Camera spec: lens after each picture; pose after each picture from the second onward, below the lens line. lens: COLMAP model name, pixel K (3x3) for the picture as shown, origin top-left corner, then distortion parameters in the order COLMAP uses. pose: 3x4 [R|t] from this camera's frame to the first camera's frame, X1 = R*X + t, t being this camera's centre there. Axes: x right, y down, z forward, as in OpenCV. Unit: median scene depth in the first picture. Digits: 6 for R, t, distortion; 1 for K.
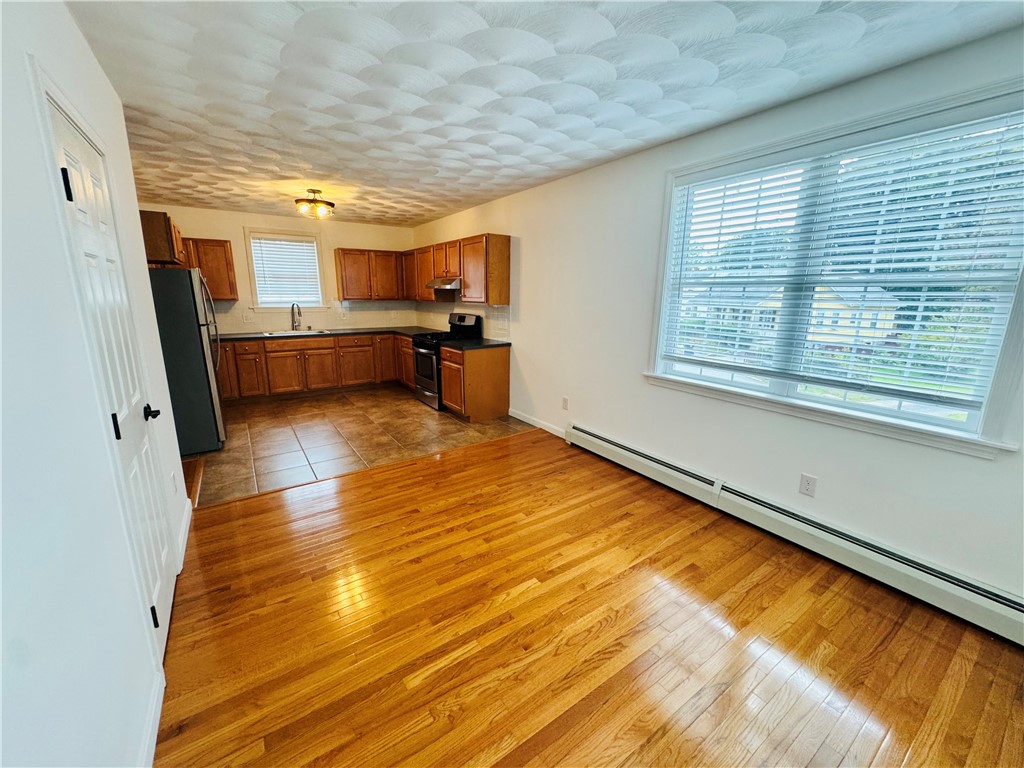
lens RADIAL K [[408.8, 0, 513.5], [0, 408.8, 378.7], [0, 0, 1]] dist [-0.001489, 0.000432]
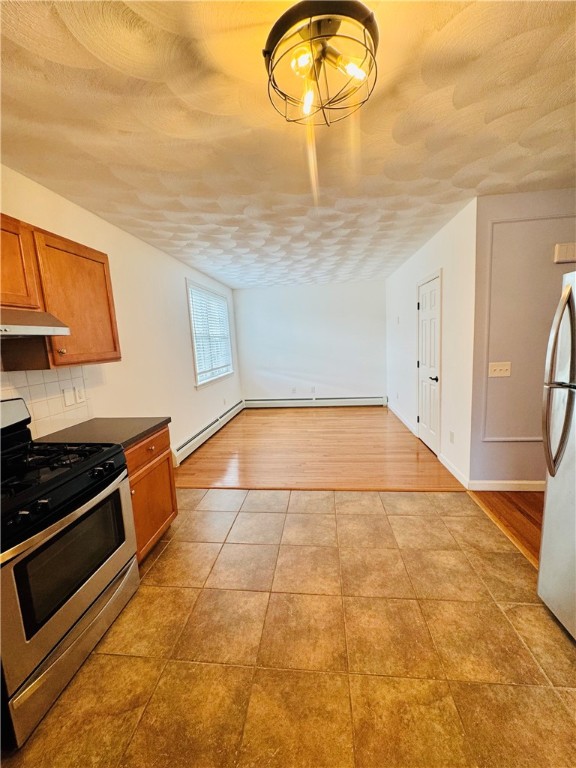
lens RADIAL K [[306.6, 0, 288.8], [0, 306.6, 385.9], [0, 0, 1]] dist [-0.001489, 0.000432]
pose [[-0.755813, -0.068088, 0.651238, -0.552813], [0.181892, 0.933603, 0.308709, -0.227414], [-0.629017, 0.351781, -0.693244, 1.098391]]
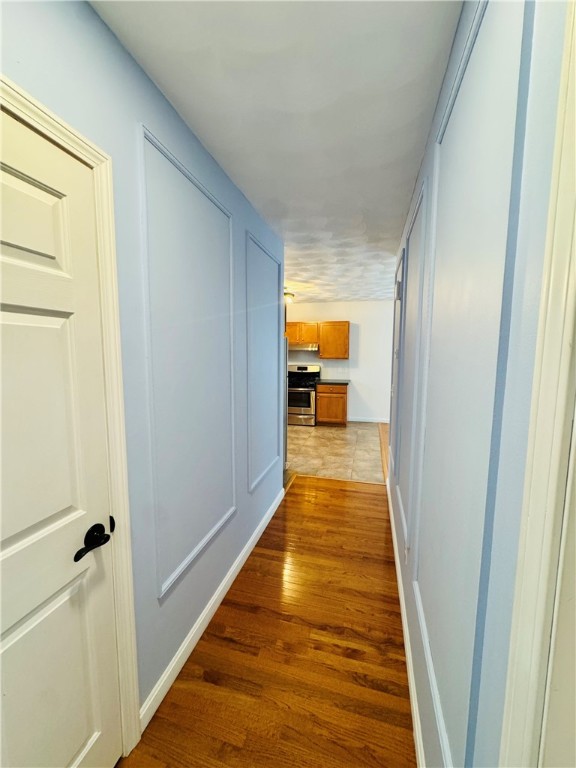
lens RADIAL K [[306.6, 0, 288.5], [0, 306.6, 382.3], [0, 0, 1]] dist [-0.001489, 0.000432]
pose [[0.754378, -0.073083, 0.652359, -1.059558], [0.140903, 0.988647, -0.052181, -0.042538], [-0.641139, 0.131283, 0.756112, 0.152453]]
